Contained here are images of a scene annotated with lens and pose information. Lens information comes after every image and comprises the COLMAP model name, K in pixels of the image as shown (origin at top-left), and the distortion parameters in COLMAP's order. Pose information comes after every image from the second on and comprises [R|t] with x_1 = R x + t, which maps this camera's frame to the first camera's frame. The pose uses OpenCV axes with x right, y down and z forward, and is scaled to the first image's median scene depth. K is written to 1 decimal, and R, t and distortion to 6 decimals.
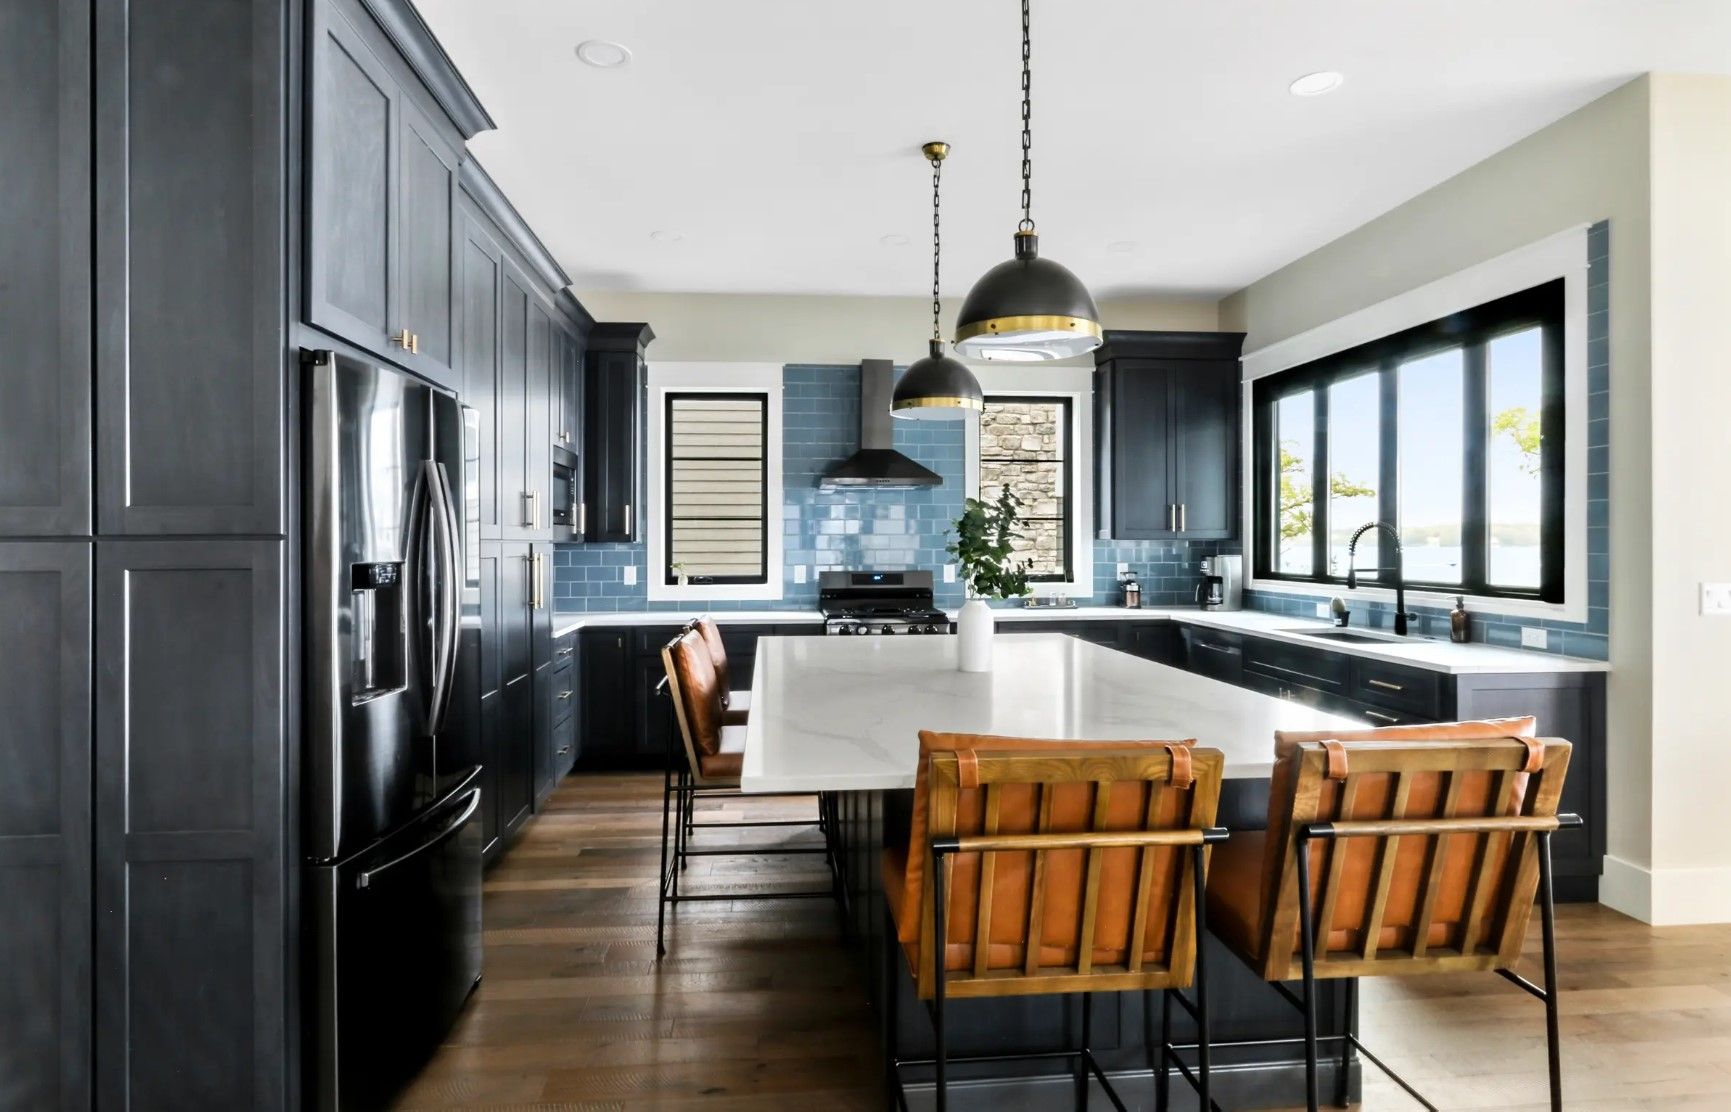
lens RADIAL K [[853.7, 0, 860.6], [0, 853.7, 537.8], [0, 0, 1]] dist [0.001245, 0.000418]
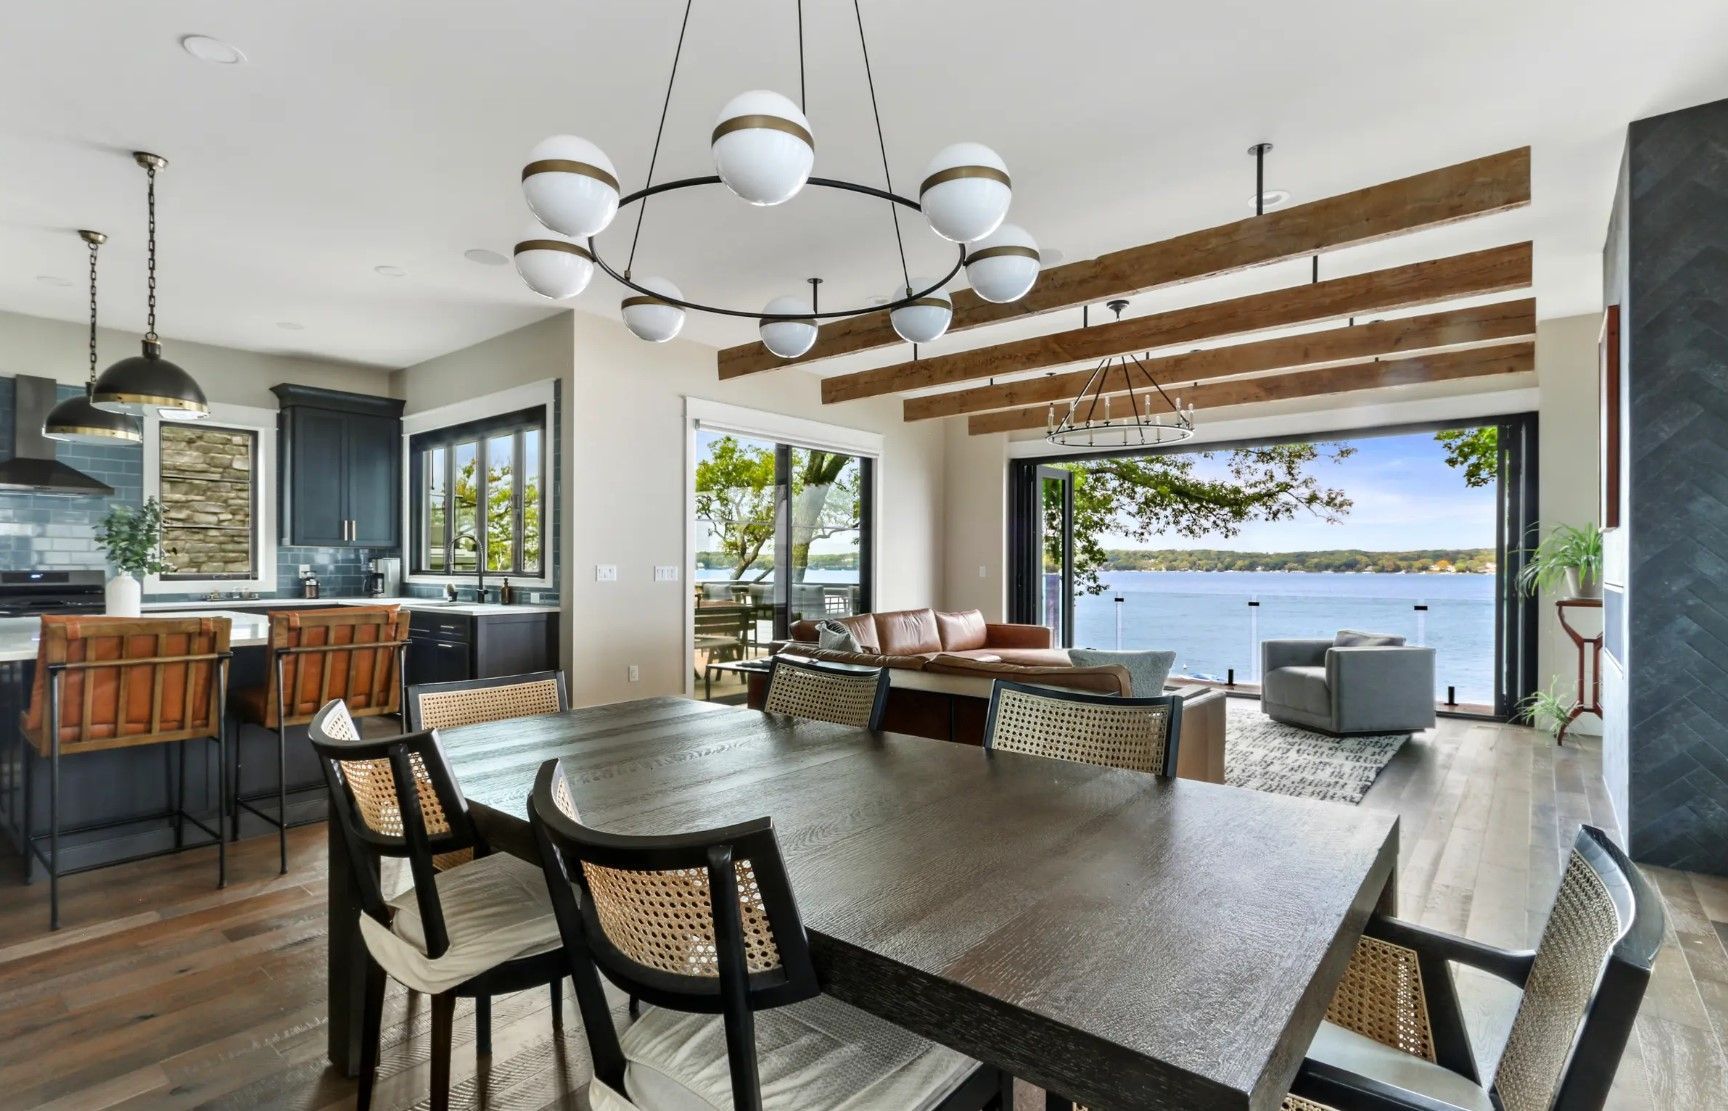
lens RADIAL K [[822.4, 0, 847.4], [0, 822.4, 565.5], [0, 0, 1]] dist [0.002441, 0.001076]
pose [[0.710517, 0.002353, 0.703676, 0.021722], [-0.002065, 0.999997, -0.001259, 0.047412], [-0.703677, -0.000559, 0.710520, -0.709548]]
